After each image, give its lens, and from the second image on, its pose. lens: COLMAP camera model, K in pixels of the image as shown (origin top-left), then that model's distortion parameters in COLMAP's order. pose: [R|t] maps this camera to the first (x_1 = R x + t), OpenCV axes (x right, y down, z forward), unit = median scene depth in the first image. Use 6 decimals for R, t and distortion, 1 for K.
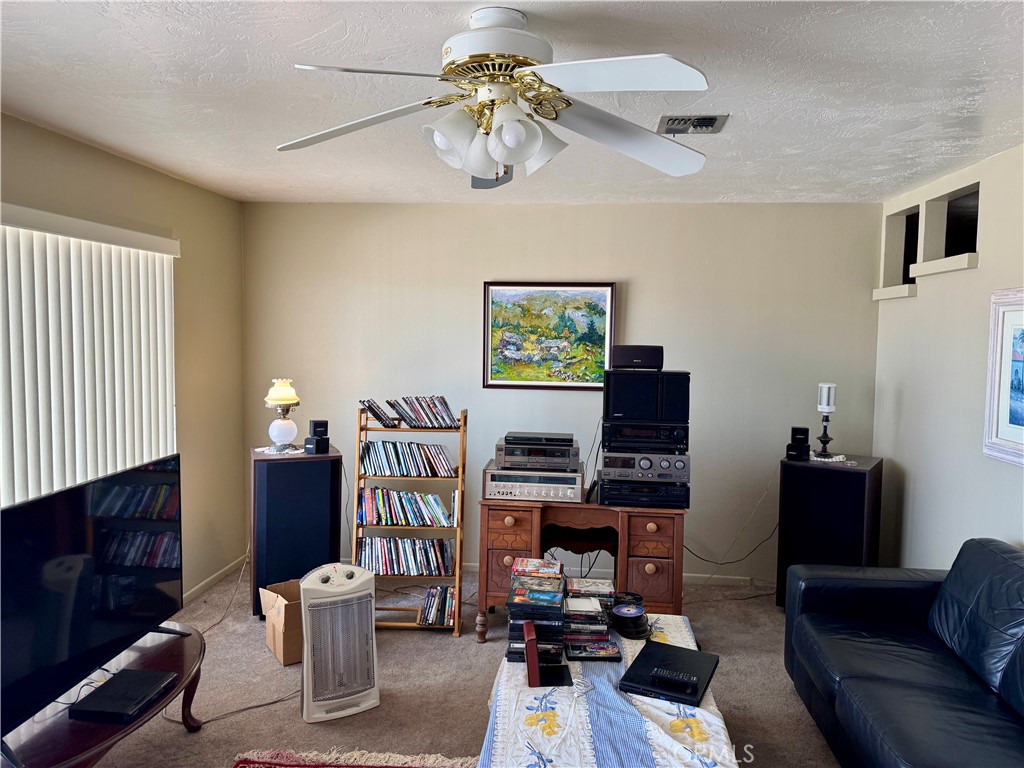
lens RADIAL K [[714.3, 0, 513.9], [0, 714.3, 380.0], [0, 0, 1]] dist [0.044530, -0.014054]
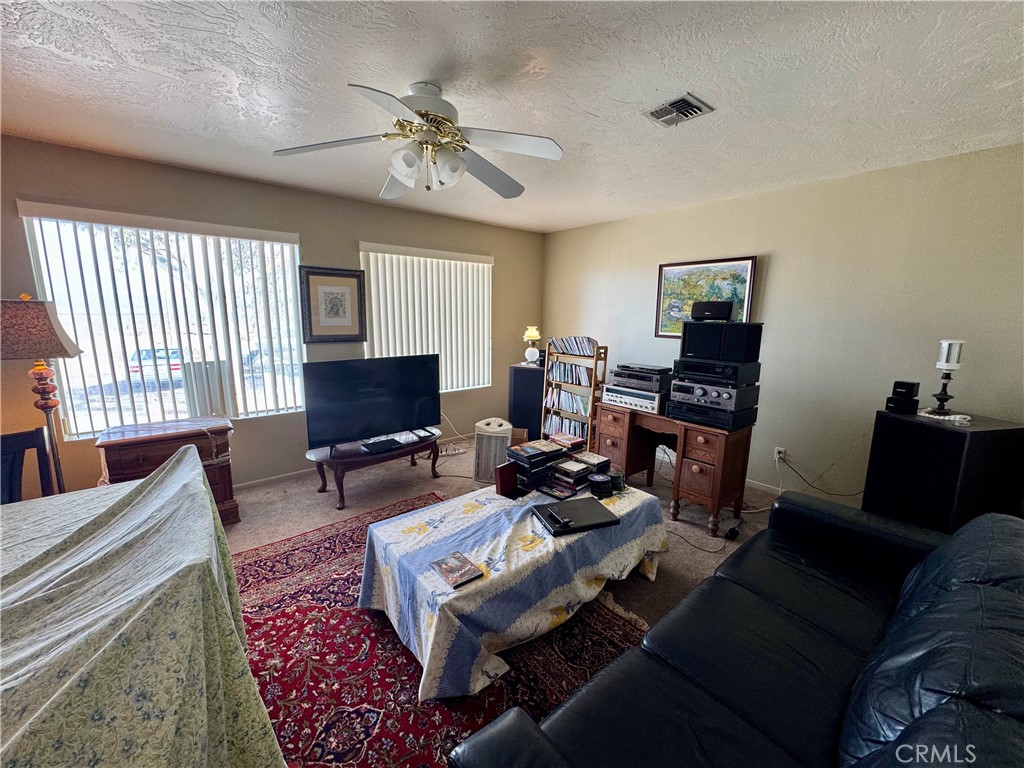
lens RADIAL K [[409.7, 0, 509.1], [0, 409.7, 384.6], [0, 0, 1]] dist [-0.000596, -0.000457]
pose [[0.710165, 0.113958, -0.694751, 0.401665], [-0.046141, 0.992225, 0.115587, 0.028526], [0.702522, -0.050030, 0.709901, 0.189454]]
